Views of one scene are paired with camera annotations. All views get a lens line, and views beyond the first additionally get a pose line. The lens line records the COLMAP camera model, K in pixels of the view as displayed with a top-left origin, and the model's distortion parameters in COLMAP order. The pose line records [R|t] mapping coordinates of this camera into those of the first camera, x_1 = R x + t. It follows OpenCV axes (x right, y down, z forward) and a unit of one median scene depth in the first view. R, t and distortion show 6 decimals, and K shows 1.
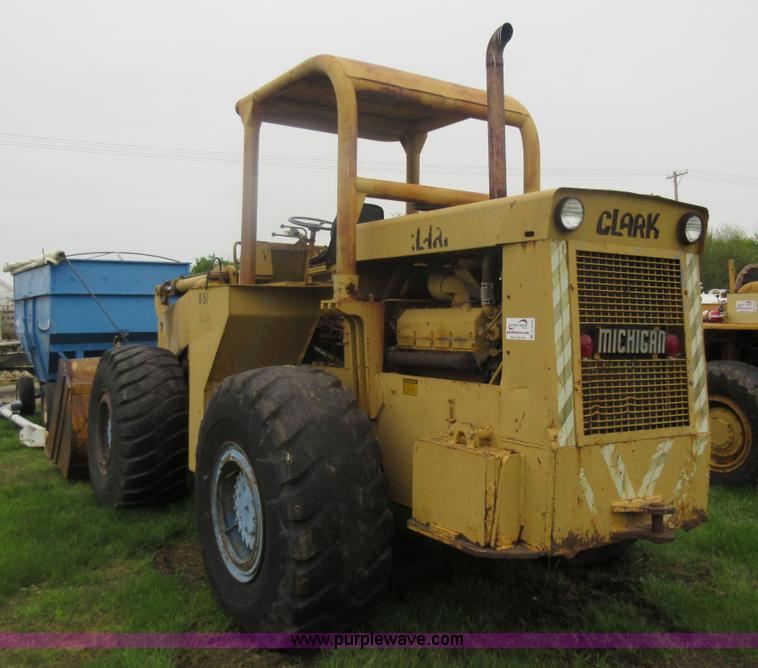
lens RADIAL K [[766.4, 0, 381.6], [0, 766.4, 295.7], [0, 0, 1]] dist [-0.001957, -0.018596]
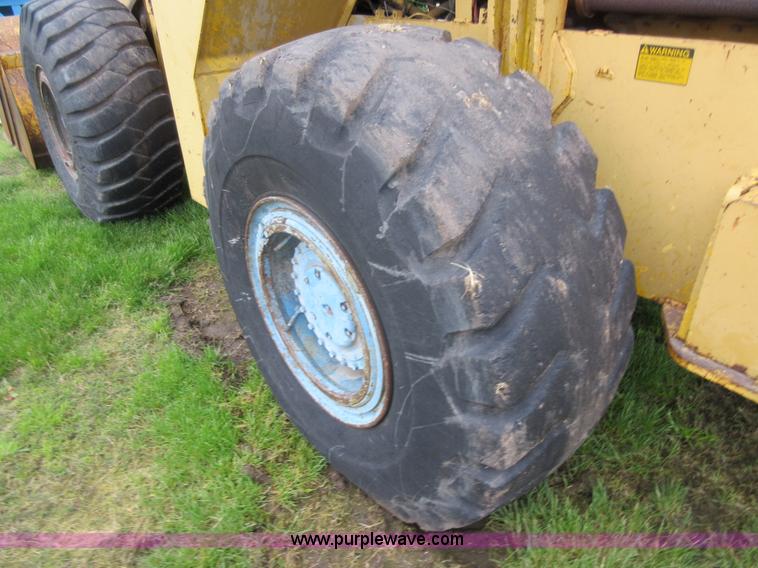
lens RADIAL K [[560.7, 0, 379.0], [0, 560.7, 284.0], [0, 0, 1]] dist [-0.011570, 0.008156]
pose [[0.992294, -0.090265, 0.084876, -0.190737], [0.031850, 0.847834, 0.529305, 0.052174], [-0.119739, -0.522523, 0.844176, 0.730955]]
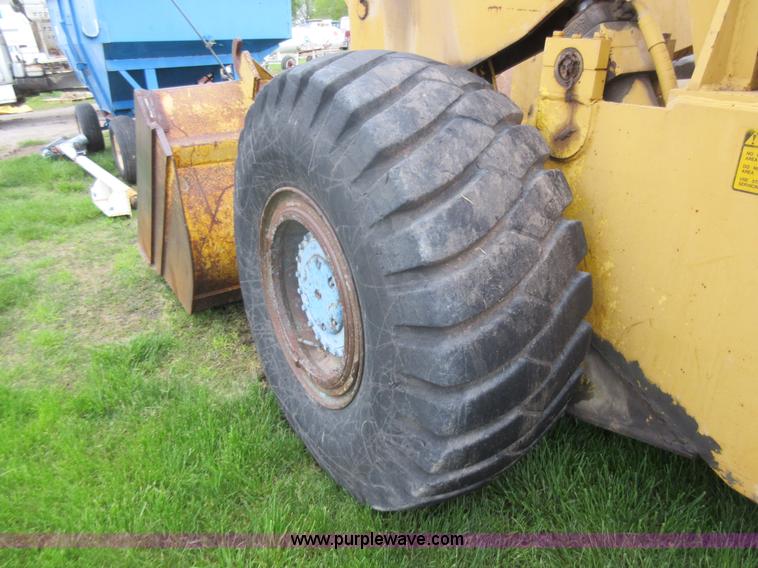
lens RADIAL K [[560.7, 0, 379.0], [0, 560.7, 284.0], [0, 0, 1]] dist [-0.011570, 0.008156]
pose [[0.999671, -0.021402, 0.014125, -0.581464], [0.013159, 0.900933, 0.433760, 0.089596], [-0.022009, -0.433431, 0.900918, 1.329508]]
